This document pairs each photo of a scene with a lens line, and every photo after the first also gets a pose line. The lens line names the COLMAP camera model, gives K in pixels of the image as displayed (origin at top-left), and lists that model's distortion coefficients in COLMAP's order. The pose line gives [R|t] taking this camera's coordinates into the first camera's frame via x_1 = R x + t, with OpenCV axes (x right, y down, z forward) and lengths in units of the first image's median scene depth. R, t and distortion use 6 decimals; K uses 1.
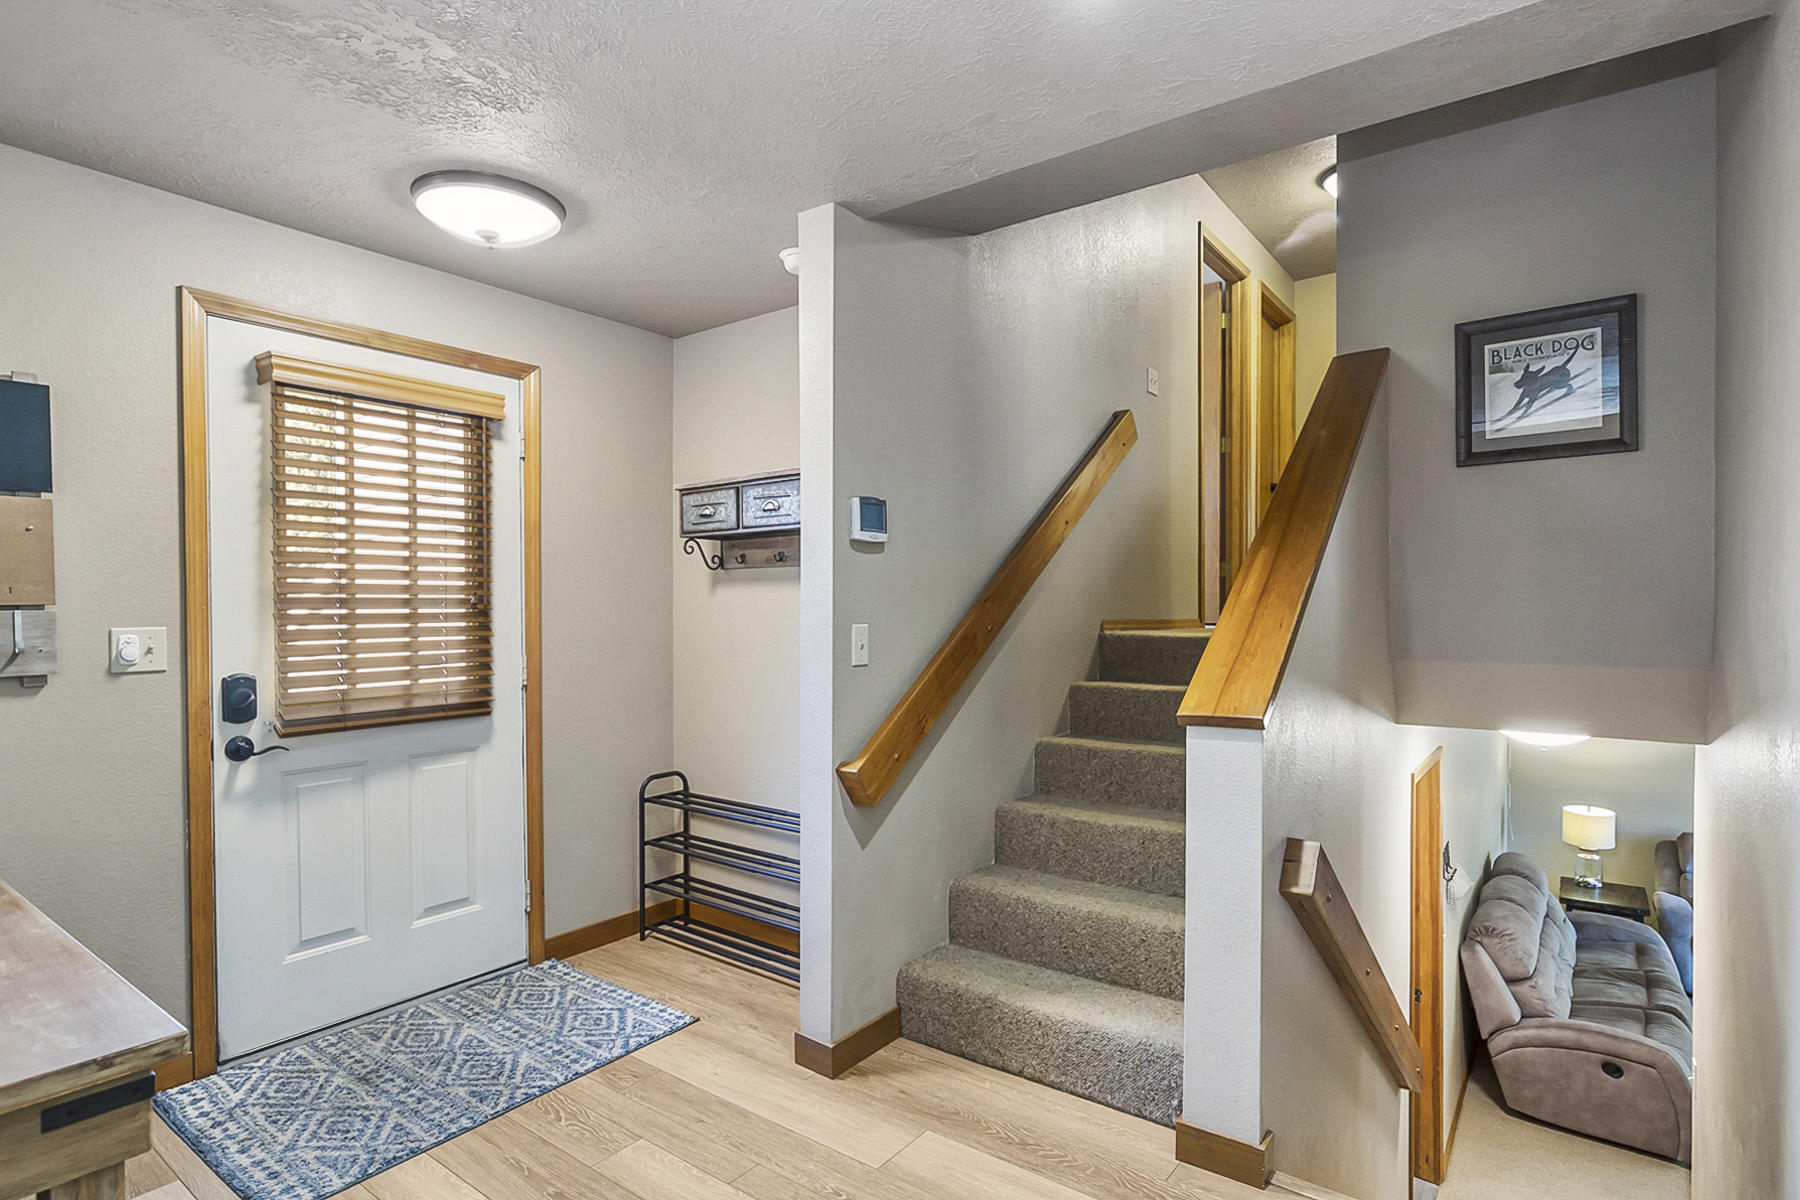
lens RADIAL K [[926.3, 0, 895.3], [0, 926.3, 614.3], [0, 0, 1]] dist [-0.009521, 0.004563]
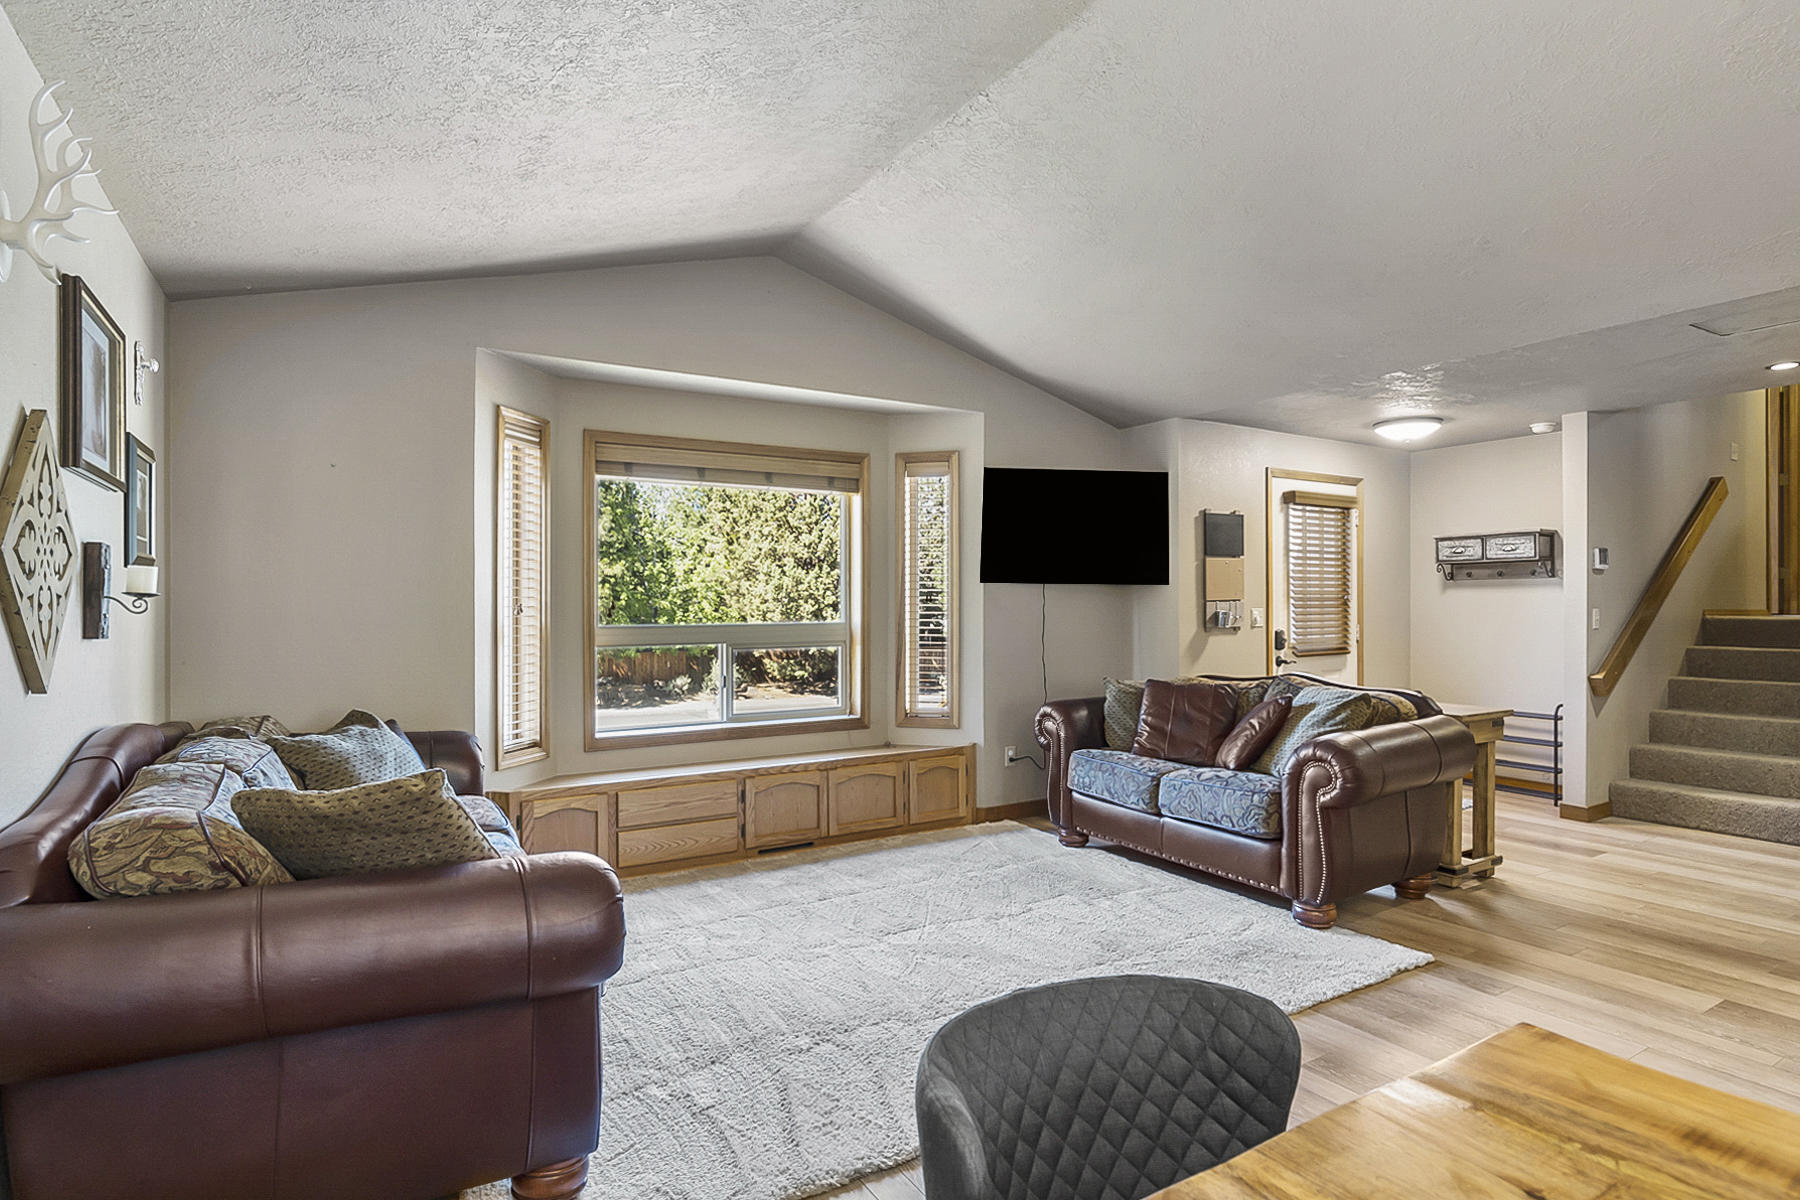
lens RADIAL K [[926.3, 0, 901.6], [0, 926.3, 604.1], [0, 0, 1]] dist [-0.009521, 0.004563]
pose [[0.931959, 0.002053, -0.362558, -0.663985], [-0.004710, 0.999968, -0.006446, 0.018545], [0.362533, 0.007715, 0.931939, -1.337841]]
